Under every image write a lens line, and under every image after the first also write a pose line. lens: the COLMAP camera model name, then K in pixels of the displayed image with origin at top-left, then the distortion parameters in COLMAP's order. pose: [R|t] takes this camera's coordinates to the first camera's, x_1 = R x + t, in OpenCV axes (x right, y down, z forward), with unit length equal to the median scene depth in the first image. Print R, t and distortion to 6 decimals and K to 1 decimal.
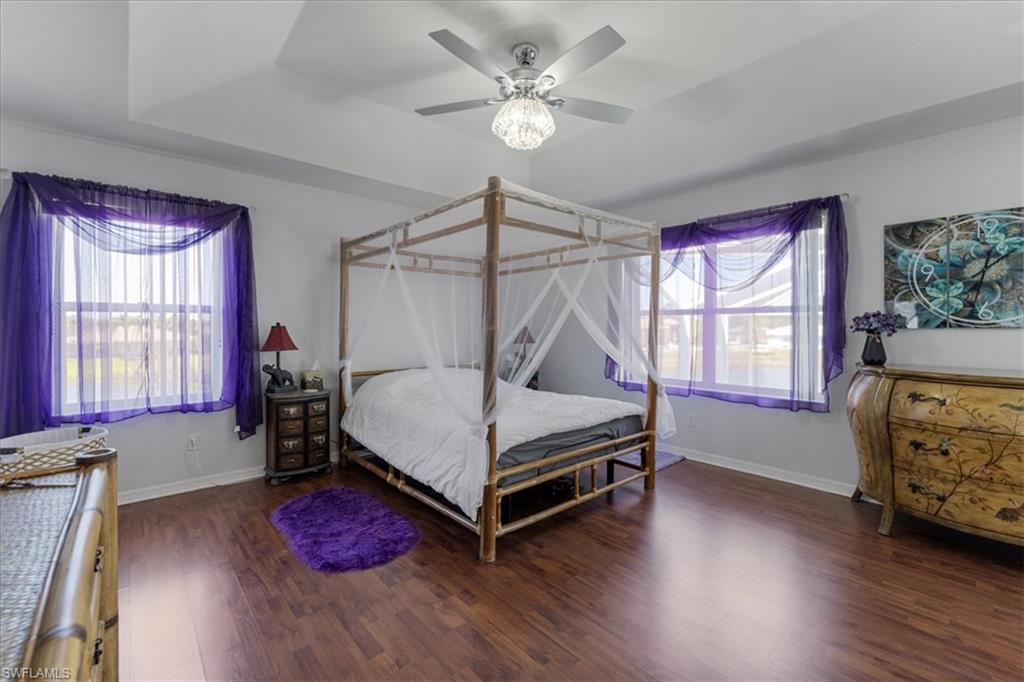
lens RADIAL K [[437.5, 0, 509.9], [0, 437.5, 334.9], [0, 0, 1]] dist [0.006569, -0.000907]
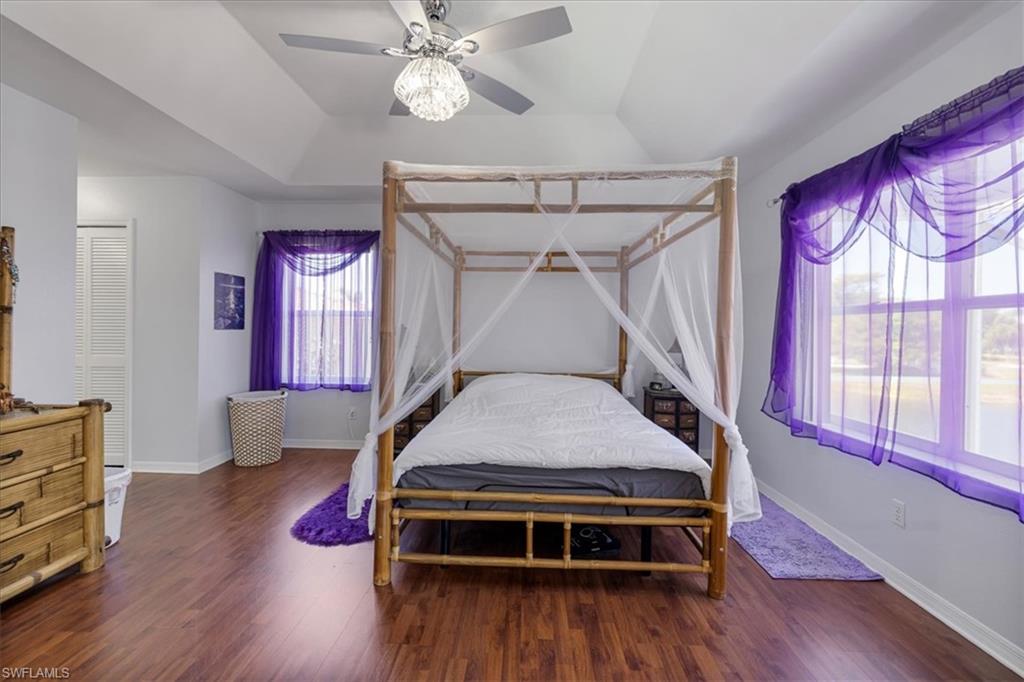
lens RADIAL K [[437.5, 0, 516.7], [0, 437.5, 334.9], [0, 0, 1]] dist [0.006569, -0.000907]
pose [[0.722738, 0.018512, -0.690874, 0.626931], [-0.027336, 0.999625, -0.001812, -0.006551], [0.690581, 0.020195, 0.722973, 0.423052]]
